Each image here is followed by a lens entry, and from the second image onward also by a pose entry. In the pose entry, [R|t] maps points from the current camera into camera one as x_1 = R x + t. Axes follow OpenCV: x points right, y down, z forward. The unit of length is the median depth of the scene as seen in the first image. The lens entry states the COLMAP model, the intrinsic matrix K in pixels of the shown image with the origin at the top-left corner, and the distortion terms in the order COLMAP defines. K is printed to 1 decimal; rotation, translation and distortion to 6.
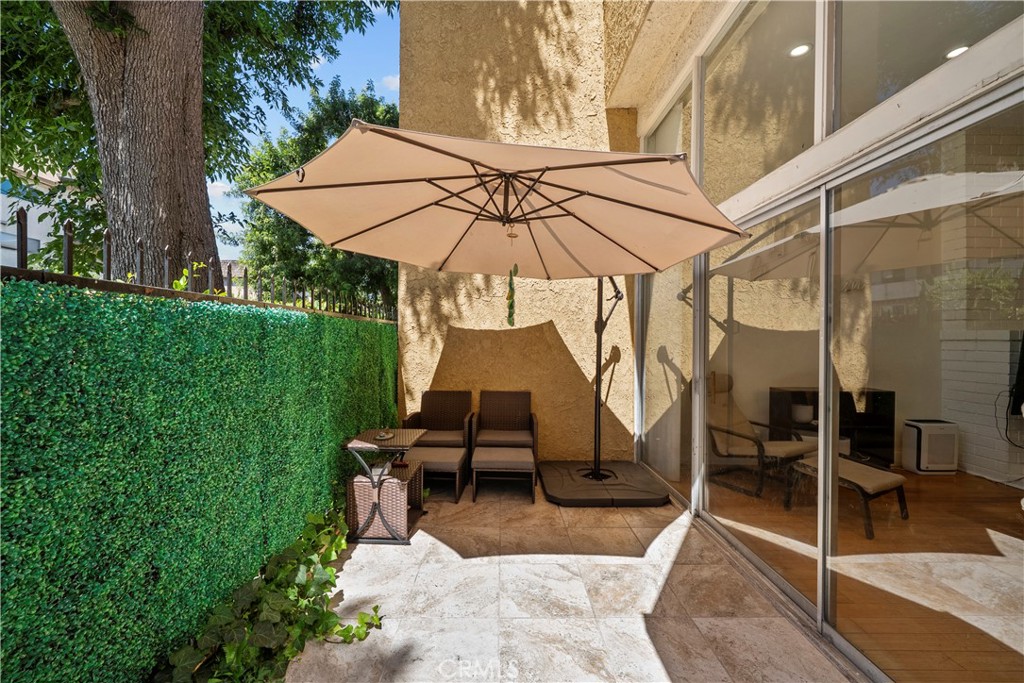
lens RADIAL K [[407.6, 0, 512.4], [0, 407.6, 339.5], [0, 0, 1]] dist [-0.000298, 0.000548]
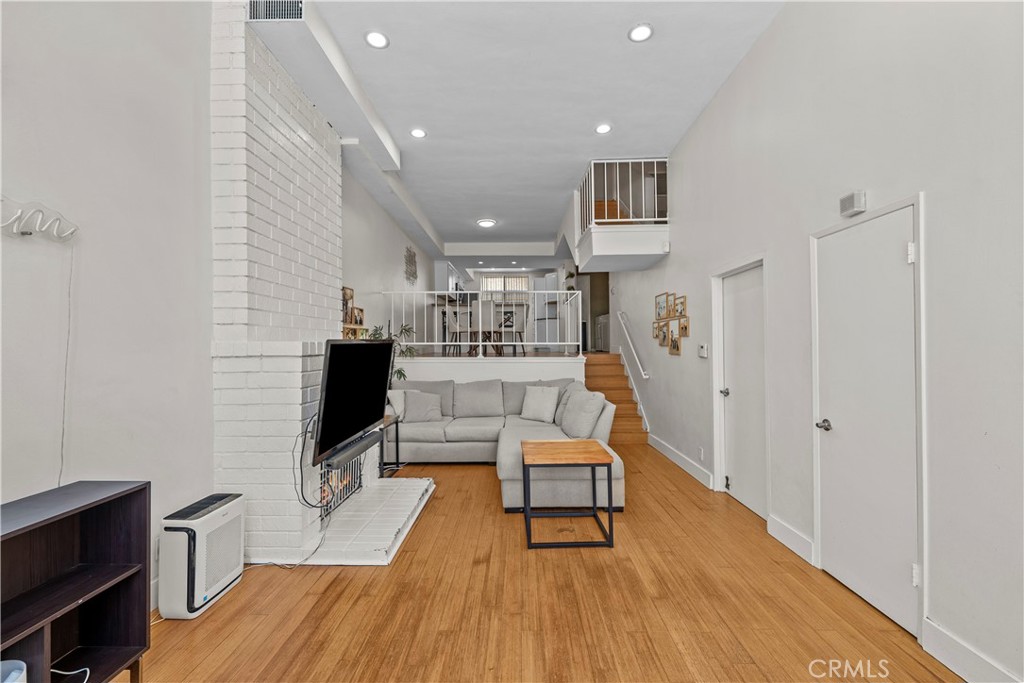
lens RADIAL K [[407.6, 0, 508.1], [0, 407.6, 341.4], [0, 0, 1]] dist [-0.000298, 0.000548]
pose [[0.048049, 0.004308, 0.998836, 0.572304], [0.014485, 0.999883, -0.005009, -0.015029], [-0.998740, 0.014709, 0.047981, 0.653067]]
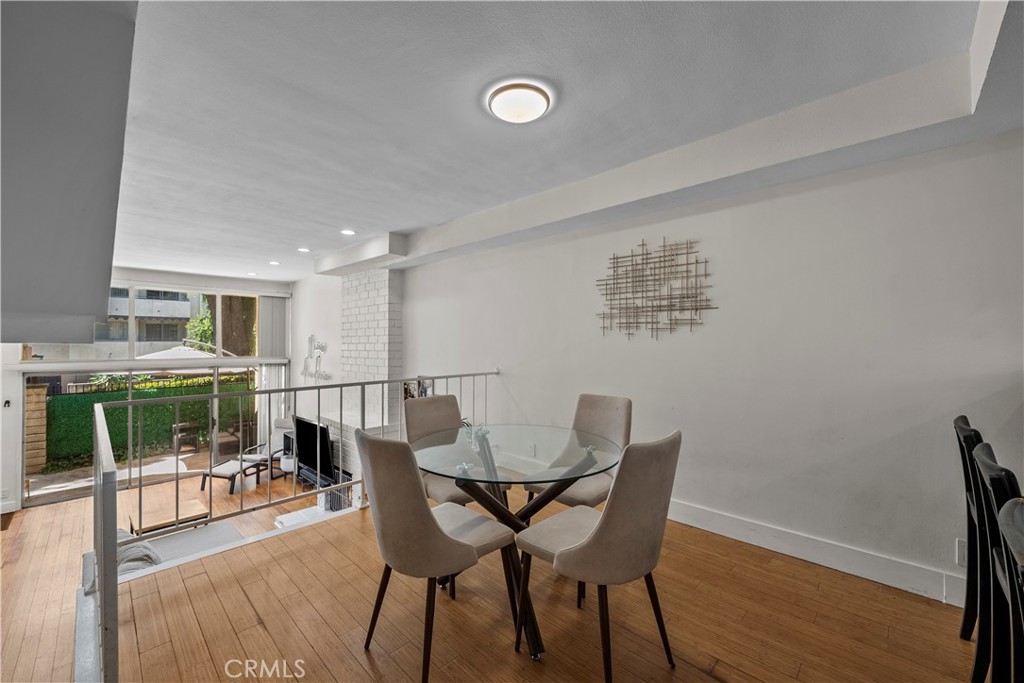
lens RADIAL K [[407.6, 0, 506.2], [0, 407.6, 341.3], [0, 0, 1]] dist [-0.000298, 0.000548]
pose [[0.694478, -0.008846, -0.719460, 3.087807], [0.002398, 0.999947, -0.009981, -0.311743], [0.719510, 0.005206, 0.694462, 0.452890]]
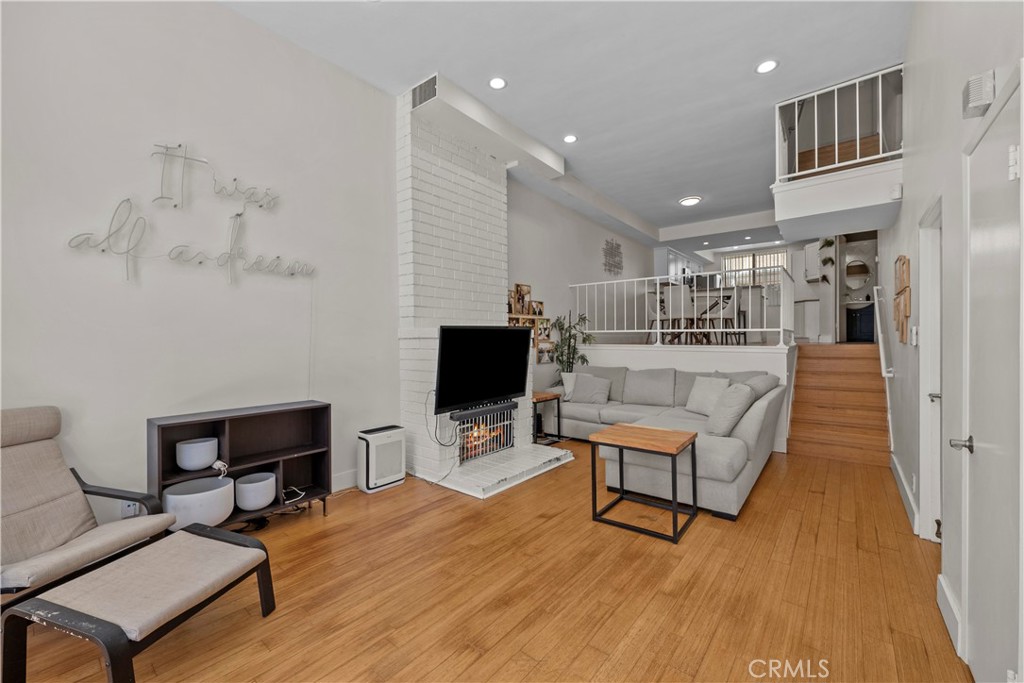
lens RADIAL K [[407.6, 0, 509.6], [0, 407.6, 342.0], [0, 0, 1]] dist [-0.000298, 0.000548]
pose [[0.652349, -0.014489, 0.757781, 0.622165], [0.013953, 0.999877, 0.007106, 0.008028], [-0.757791, 0.005938, 0.652471, 0.237670]]
